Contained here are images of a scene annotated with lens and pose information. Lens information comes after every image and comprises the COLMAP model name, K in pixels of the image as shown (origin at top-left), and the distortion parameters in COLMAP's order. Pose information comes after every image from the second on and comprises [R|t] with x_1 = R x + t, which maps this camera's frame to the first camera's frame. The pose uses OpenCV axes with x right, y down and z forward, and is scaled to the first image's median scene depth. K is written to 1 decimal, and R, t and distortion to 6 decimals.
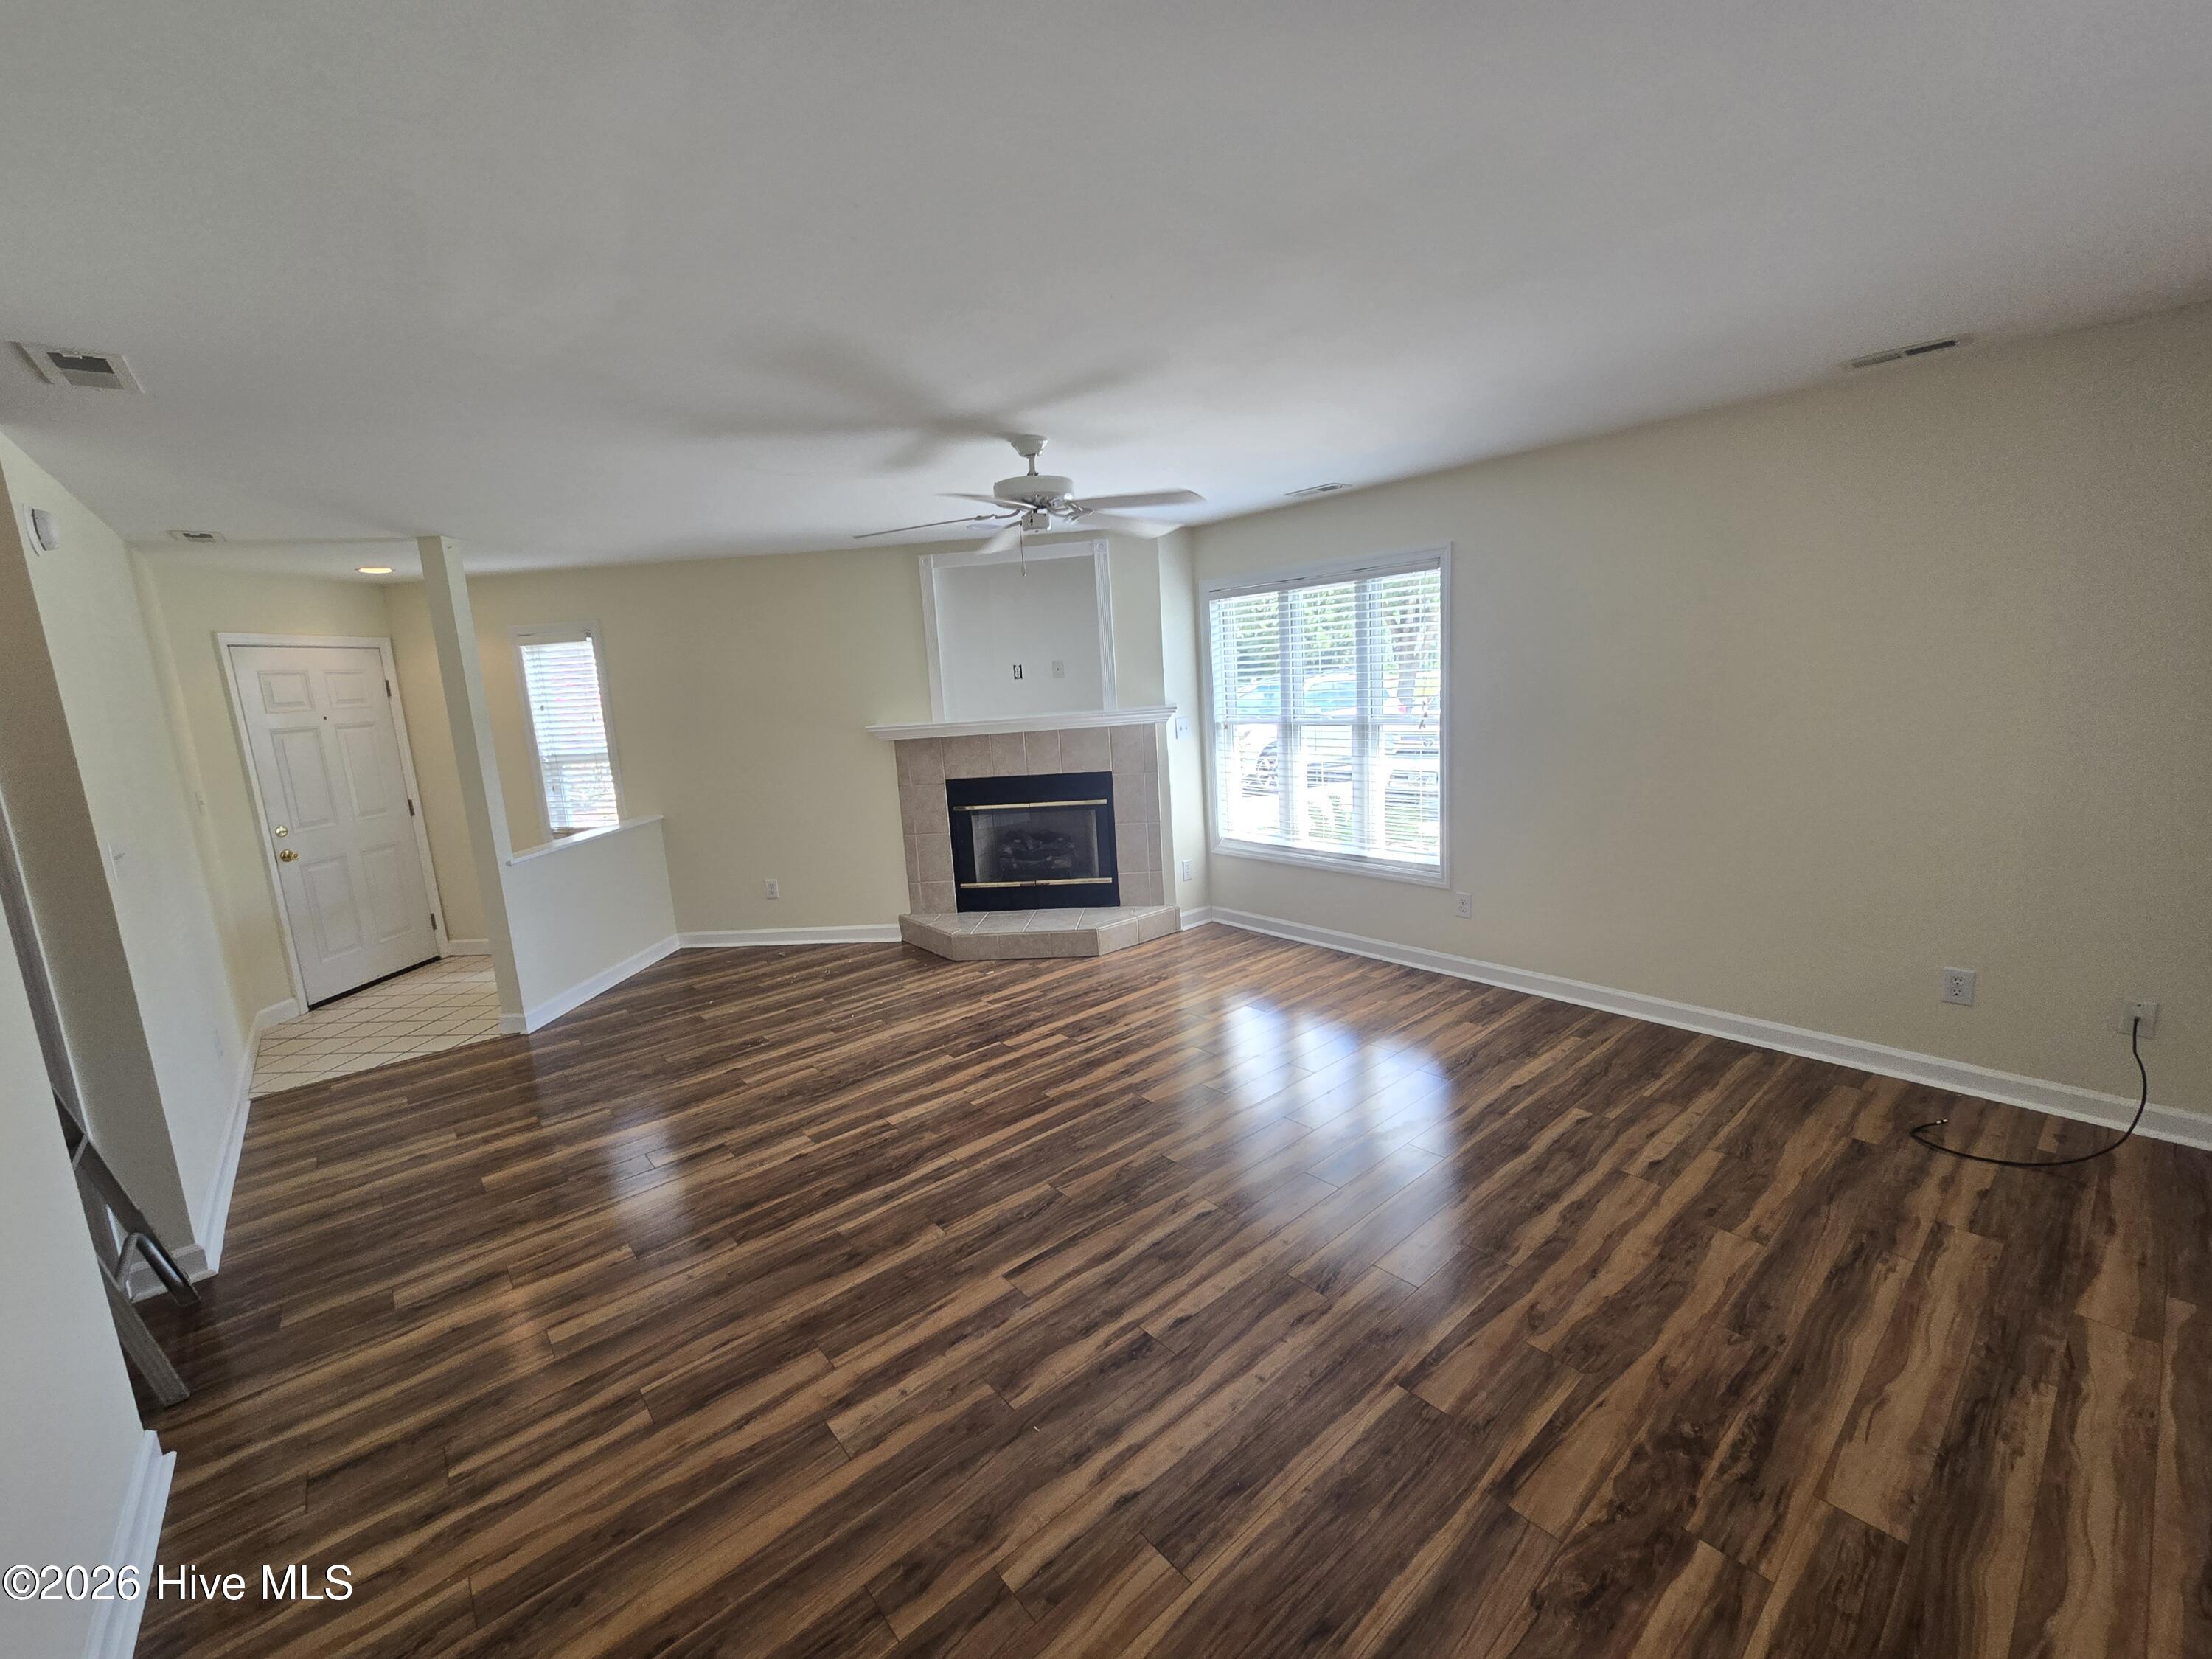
lens RADIAL K [[907.1, 0, 1101.0], [0, 907.1, 825.9], [0, 0, 1]] dist [-0.000752, 0.000015]
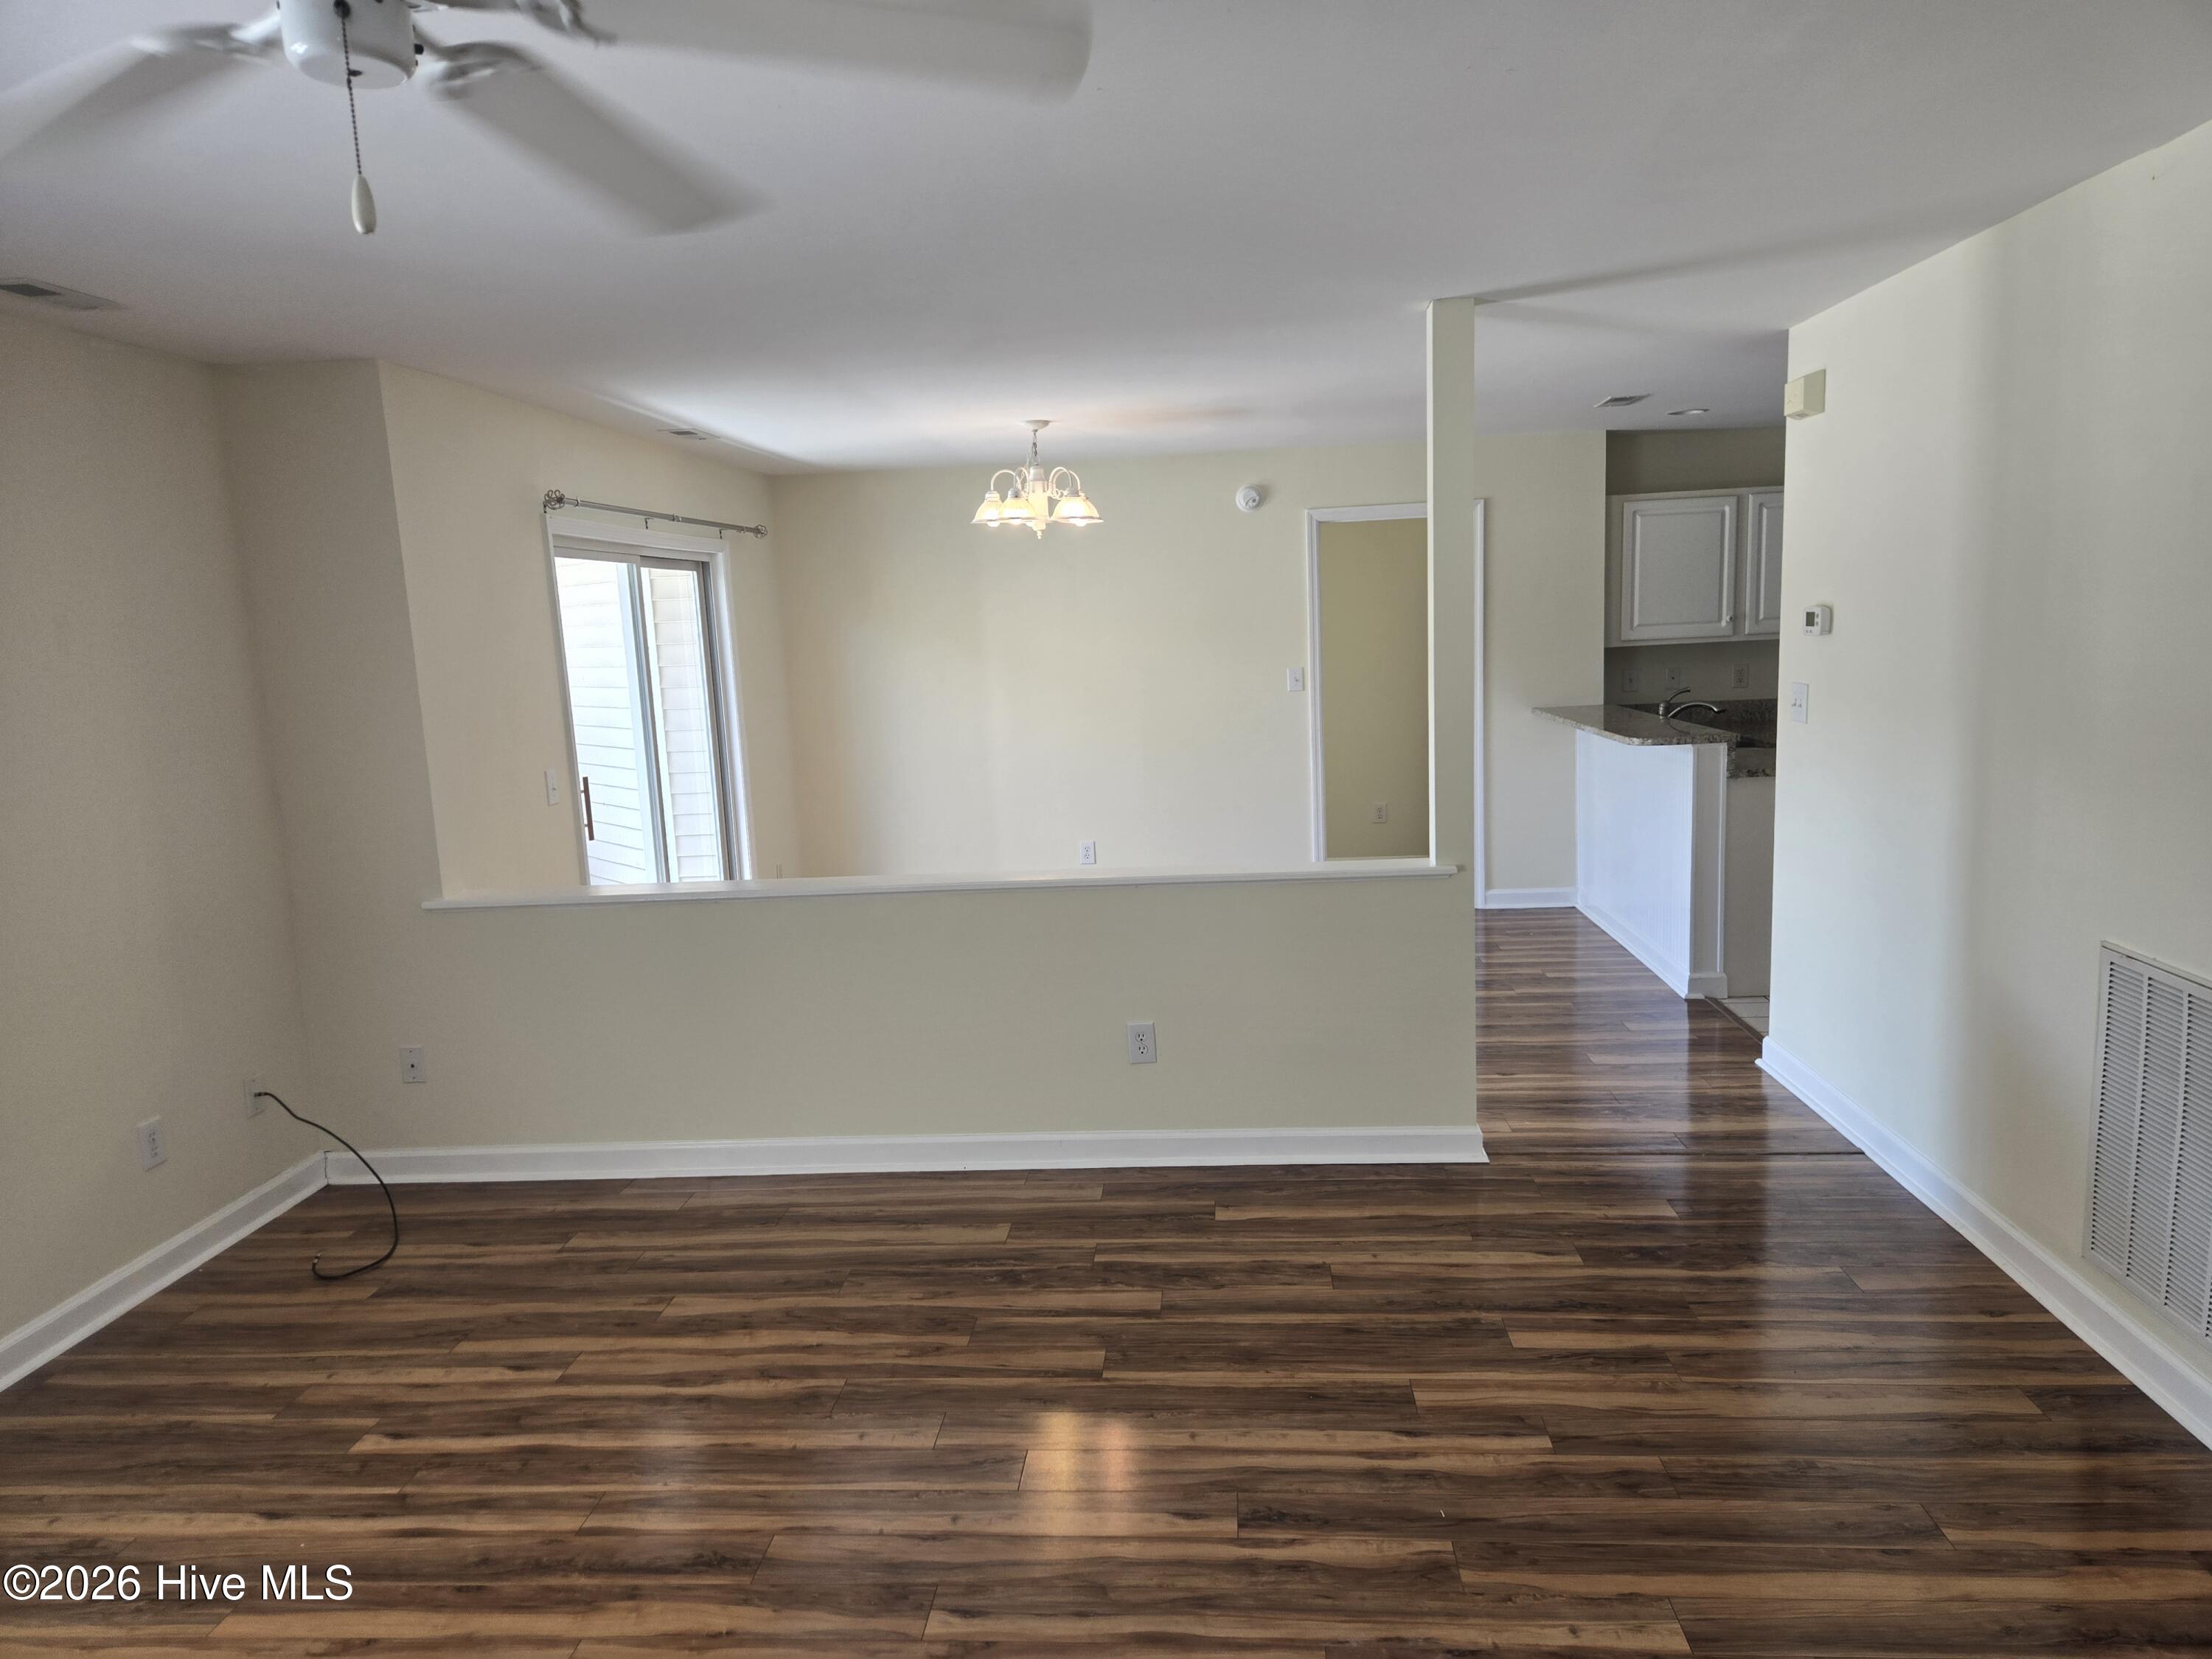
lens RADIAL K [[1474.9, 0, 1101.6], [0, 1474.9, 833.7], [0, 0, 1]] dist [0.057309, -0.035512]
pose [[-0.702342, -0.016687, 0.711644, -0.768239], [0.205574, 0.952374, 0.225219, -0.287350], [-0.681509, 0.304476, -0.665462, 1.817999]]
